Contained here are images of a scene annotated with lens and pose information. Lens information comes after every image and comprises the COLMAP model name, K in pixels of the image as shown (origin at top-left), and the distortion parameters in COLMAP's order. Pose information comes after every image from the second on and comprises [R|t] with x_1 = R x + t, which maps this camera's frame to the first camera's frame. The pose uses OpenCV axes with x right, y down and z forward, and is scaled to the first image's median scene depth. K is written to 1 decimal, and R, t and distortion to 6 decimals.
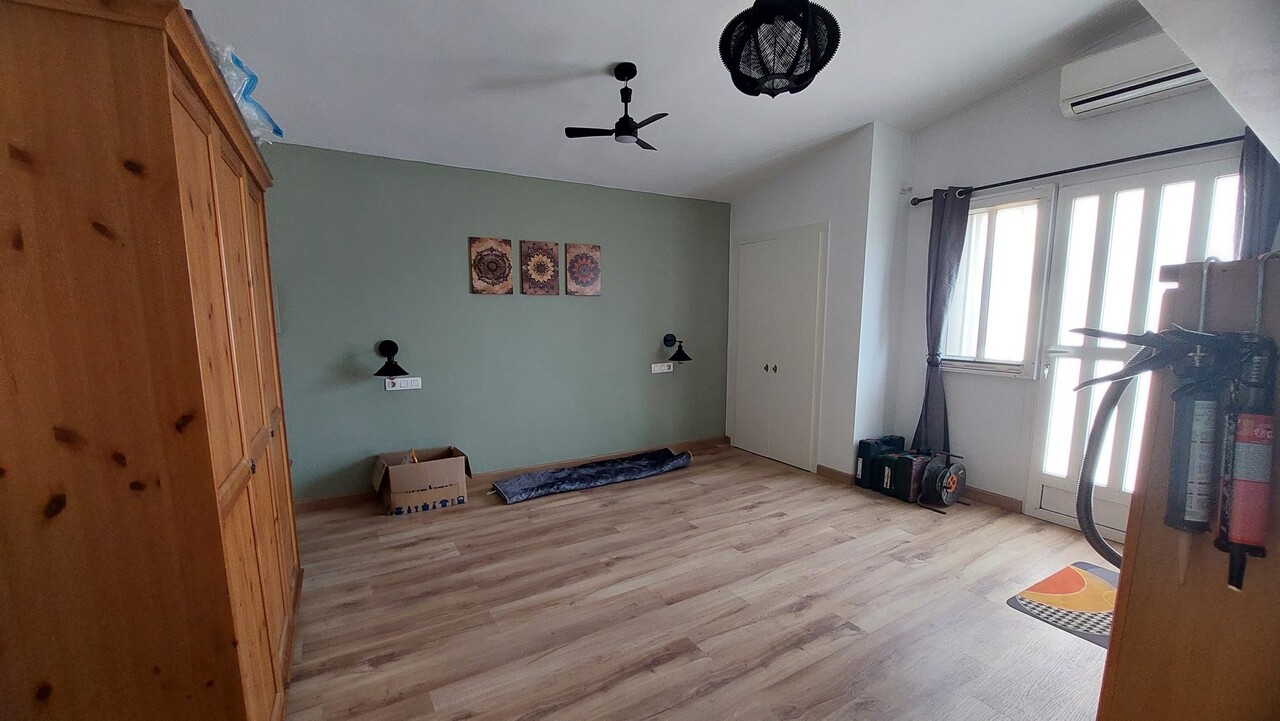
lens RADIAL K [[510.1, 0, 631.0], [0, 510.1, 384.5], [0, 0, 1]] dist [-0.013646, -0.000789]
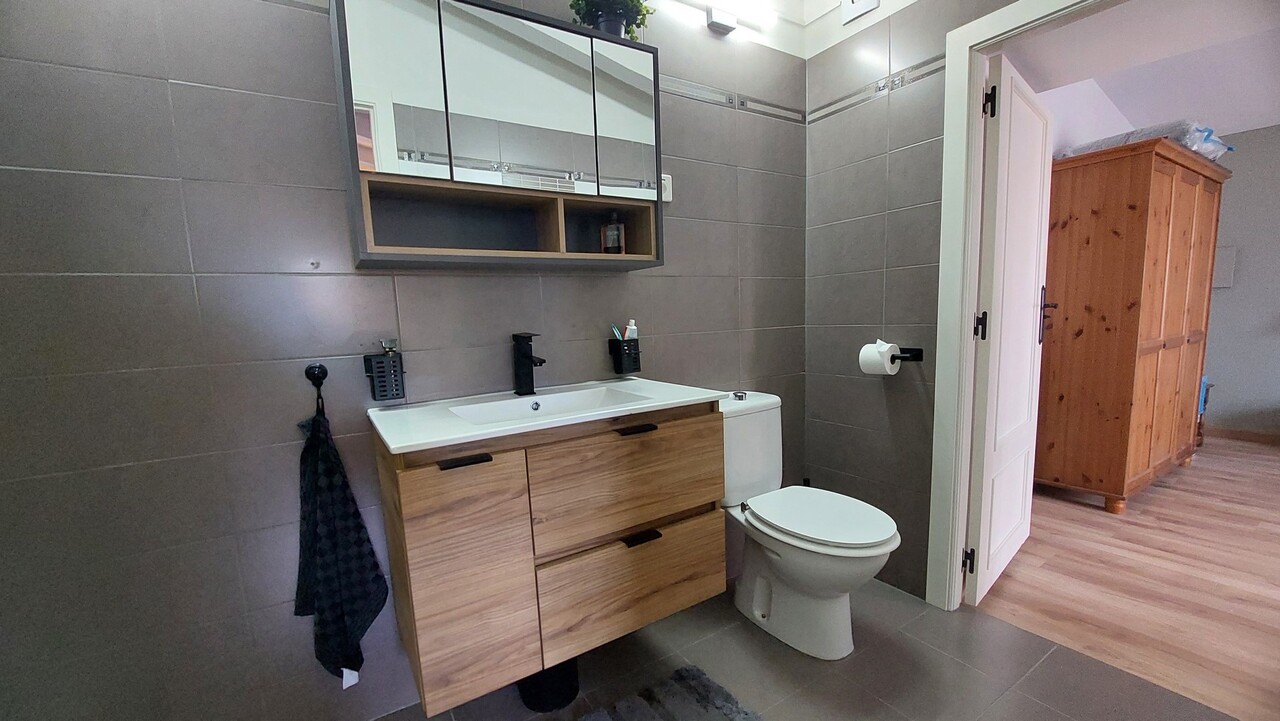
lens RADIAL K [[525.0, 0, 628.9], [0, 525.0, 381.9], [0, 0, 1]] dist [-0.014441, -0.000639]
pose [[0.050285, 0.132046, -0.989967, 0.475966], [-0.105883, 0.986340, 0.126184, 0.115873], [0.993106, 0.098475, 0.063579, -0.482890]]
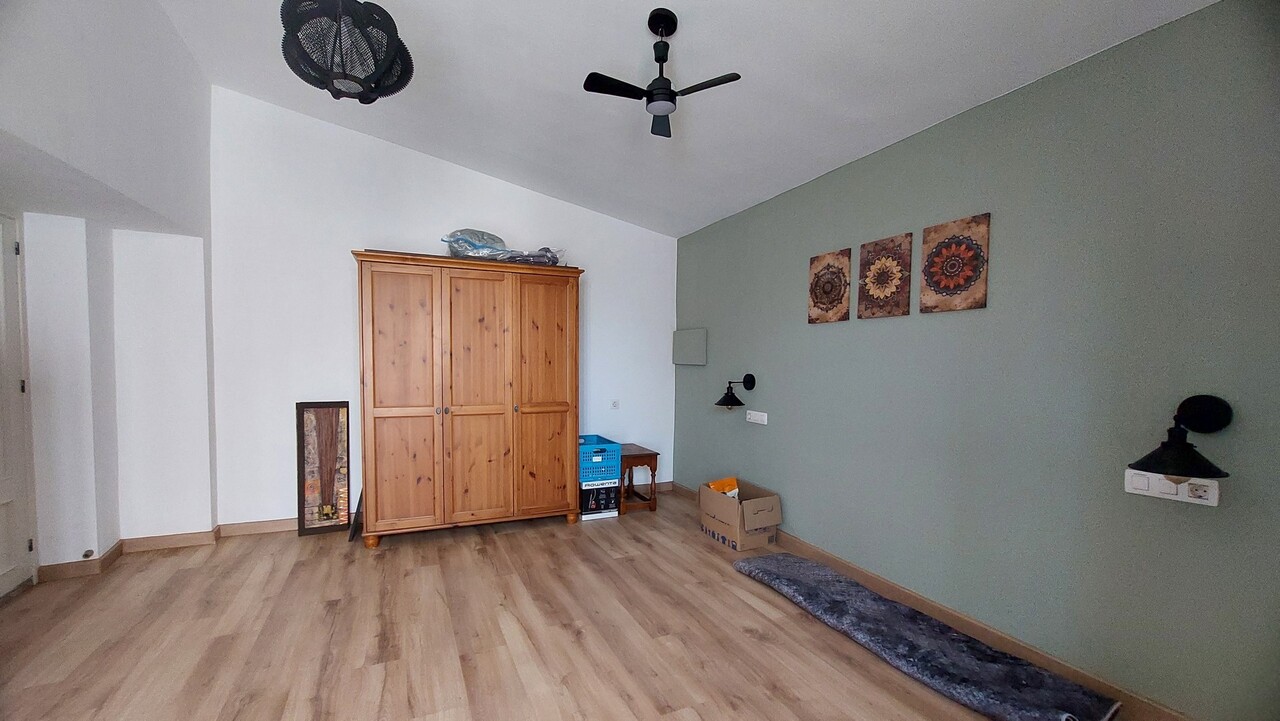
lens RADIAL K [[510.1, 0, 631.0], [0, 510.1, 384.5], [0, 0, 1]] dist [-0.013646, -0.000789]
pose [[-0.116775, 0.044446, -0.992163, 0.622833], [-0.144613, 0.987590, 0.061262, -0.097370], [0.982573, 0.150634, -0.108898, 0.902434]]
